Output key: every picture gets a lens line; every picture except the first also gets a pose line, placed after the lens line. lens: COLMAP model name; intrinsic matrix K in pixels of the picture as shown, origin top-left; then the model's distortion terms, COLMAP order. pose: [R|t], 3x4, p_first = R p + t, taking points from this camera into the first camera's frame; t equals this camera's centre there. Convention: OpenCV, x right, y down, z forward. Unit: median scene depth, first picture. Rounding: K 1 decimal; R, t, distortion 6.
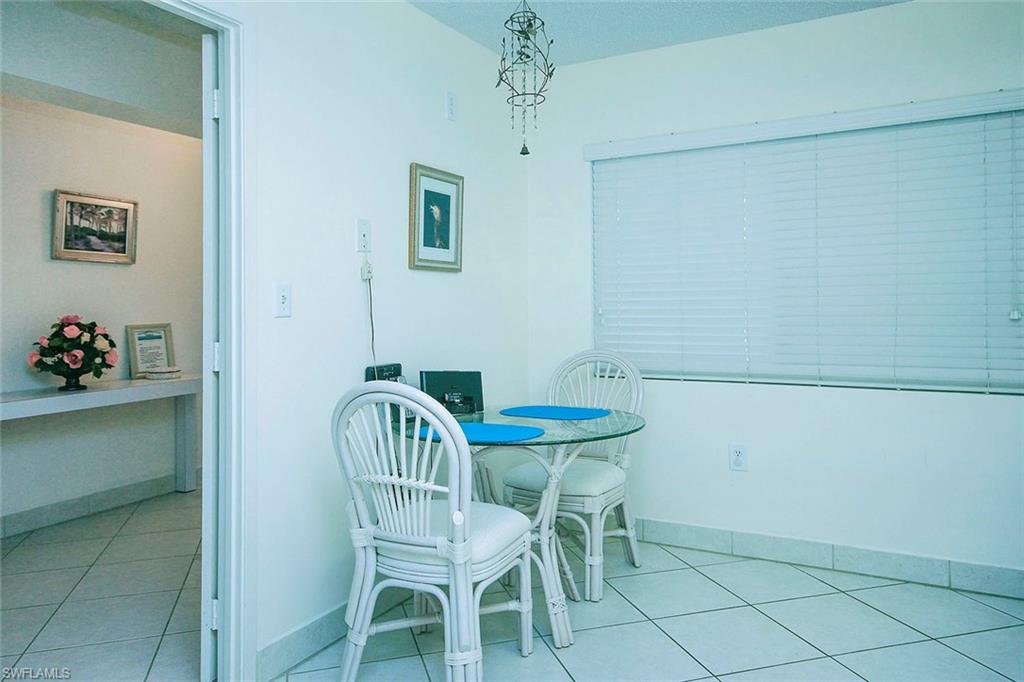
lens RADIAL K [[710.3, 0, 513.1], [0, 710.3, 288.4], [0, 0, 1]] dist [0.034727, 0.005360]
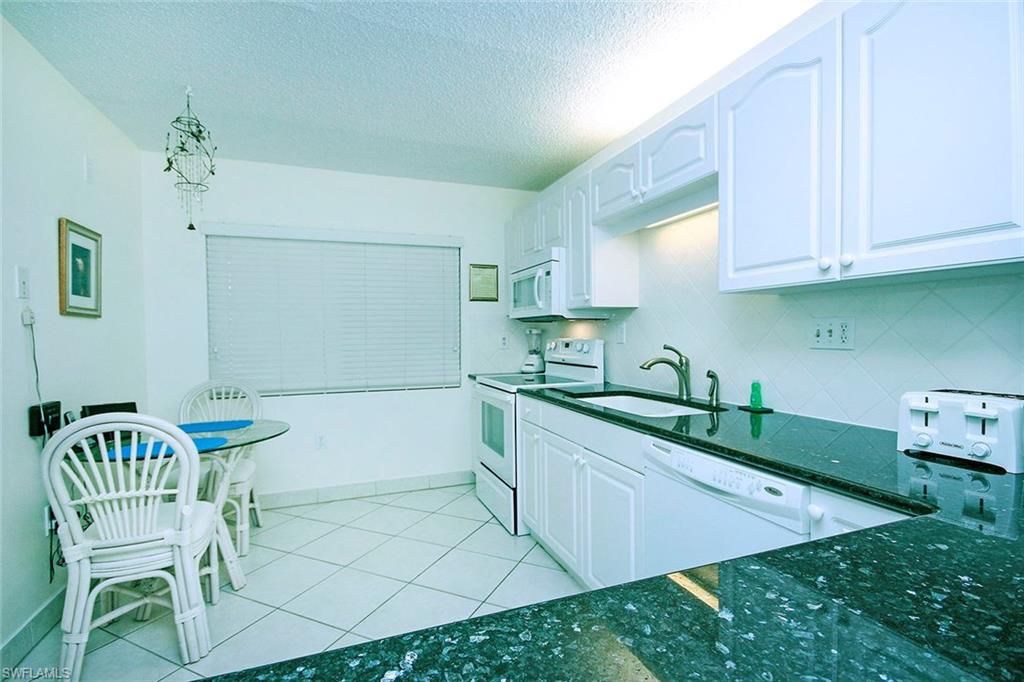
lens RADIAL K [[490.2, 0, 510.0], [0, 490.2, 341.7], [0, 0, 1]] dist [0.003955, -0.000241]
pose [[0.660075, -0.005276, 0.751181, -0.263130], [-0.013078, 0.999743, 0.018514, -0.008877], [-0.751086, -0.022045, 0.659837, -0.022861]]
